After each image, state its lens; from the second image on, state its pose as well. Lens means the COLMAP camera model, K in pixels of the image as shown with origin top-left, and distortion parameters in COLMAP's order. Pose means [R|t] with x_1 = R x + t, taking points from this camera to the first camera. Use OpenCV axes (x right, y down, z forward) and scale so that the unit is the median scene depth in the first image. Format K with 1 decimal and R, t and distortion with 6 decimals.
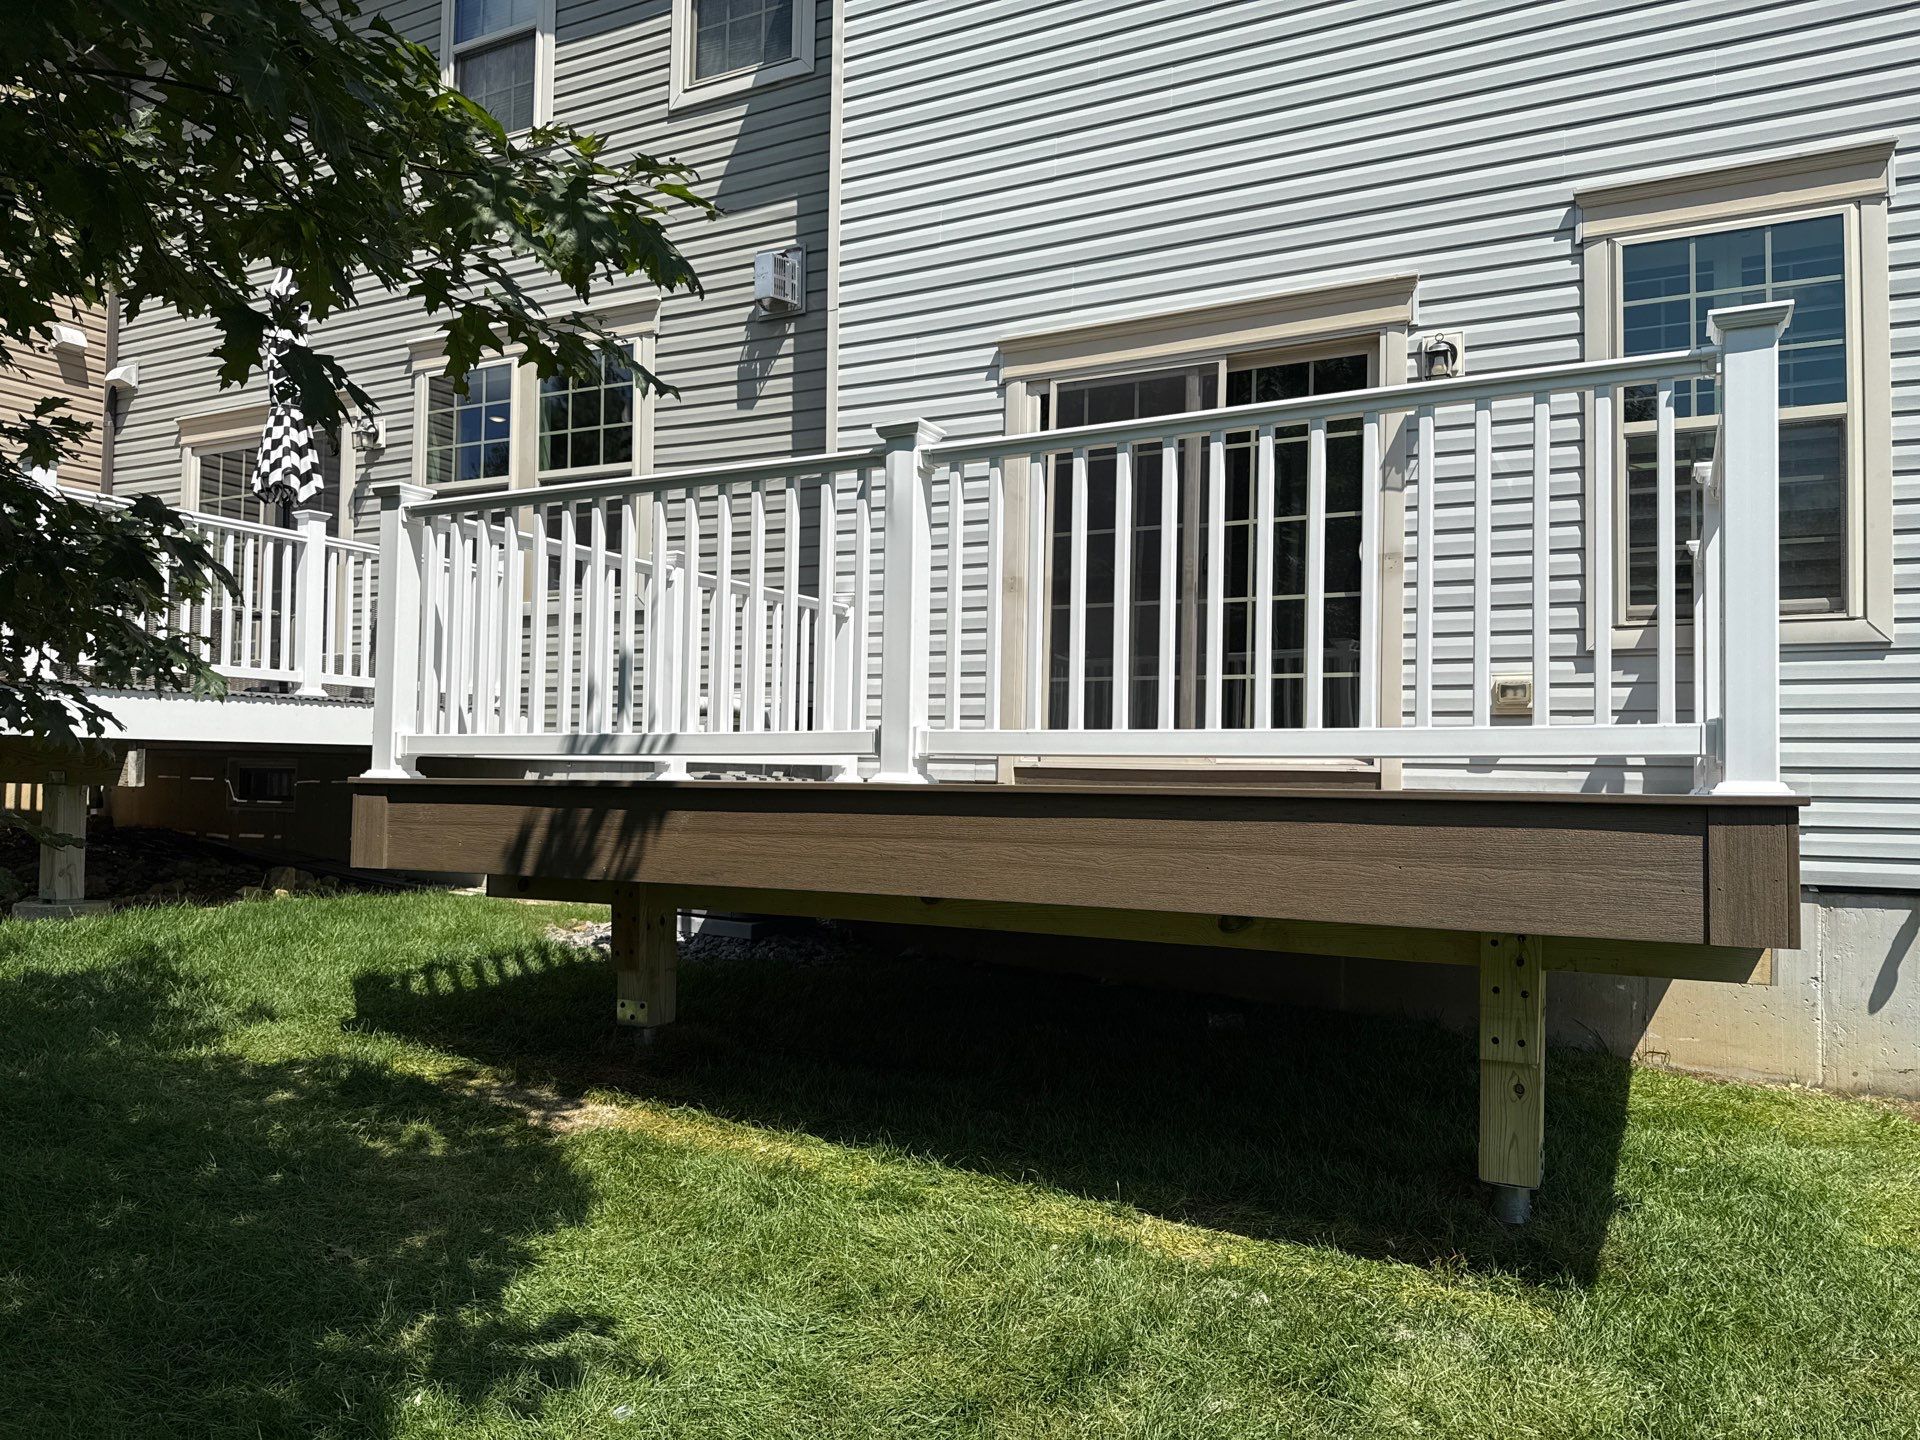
lens RADIAL K [[1327.7, 0, 1022.8], [0, 1327.7, 721.3], [0, 0, 1]] dist [0.106700, -0.153358]
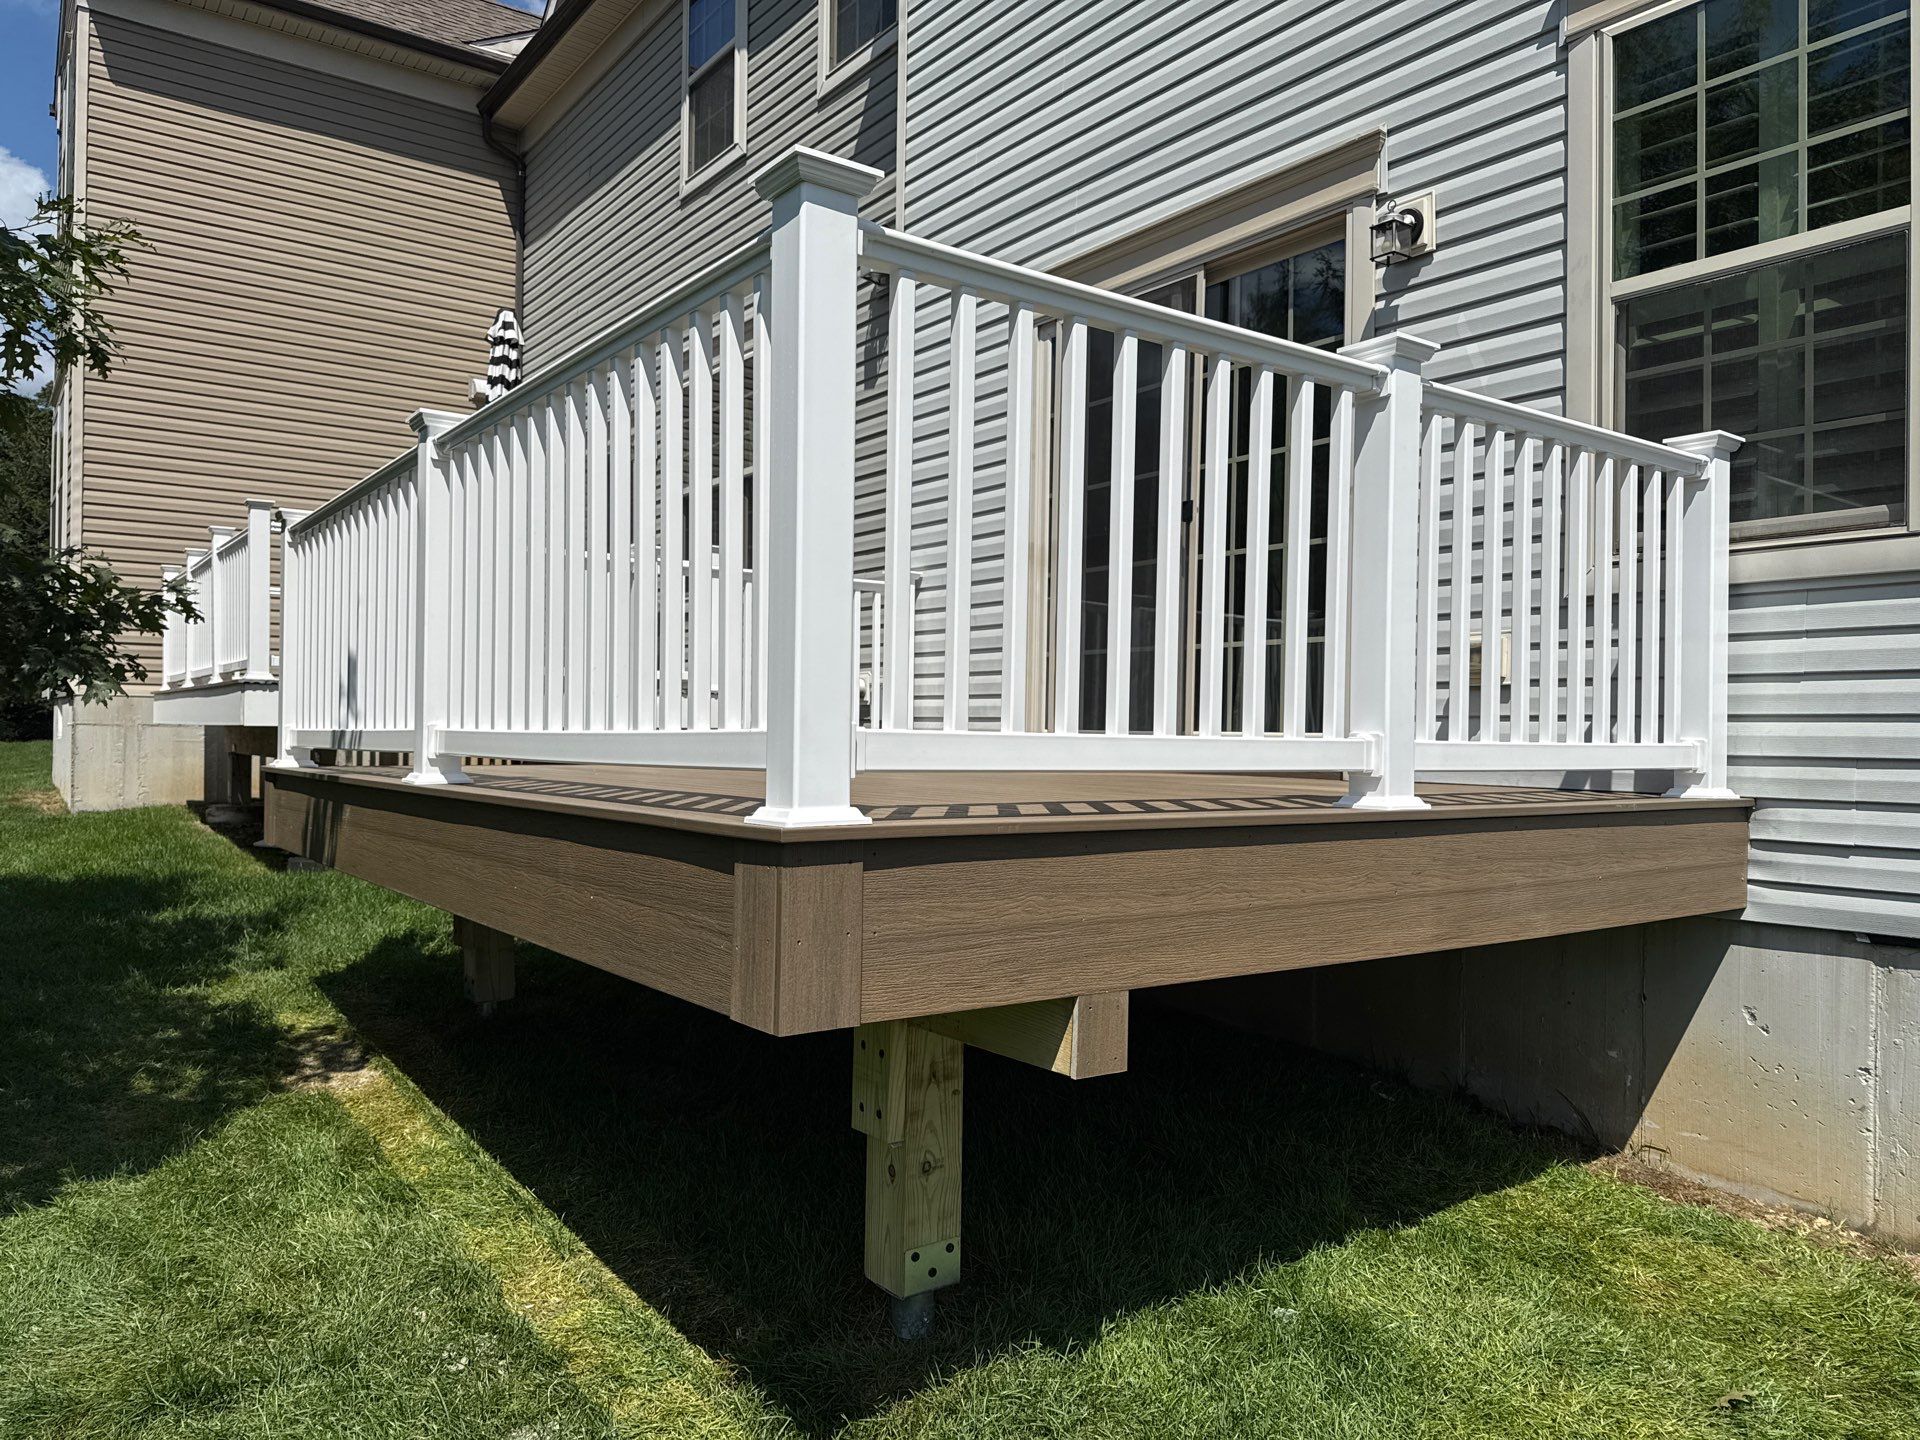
lens RADIAL K [[1362.8, 0, 1021.7], [0, 1362.8, 722.8], [0, 0, 1]] dist [0.060379, -0.065822]
pose [[0.894147, -0.007726, -0.447708, 0.478786], [0.020129, 0.999534, 0.022952, -0.007468], [0.447322, -0.029534, 0.893885, 0.182277]]
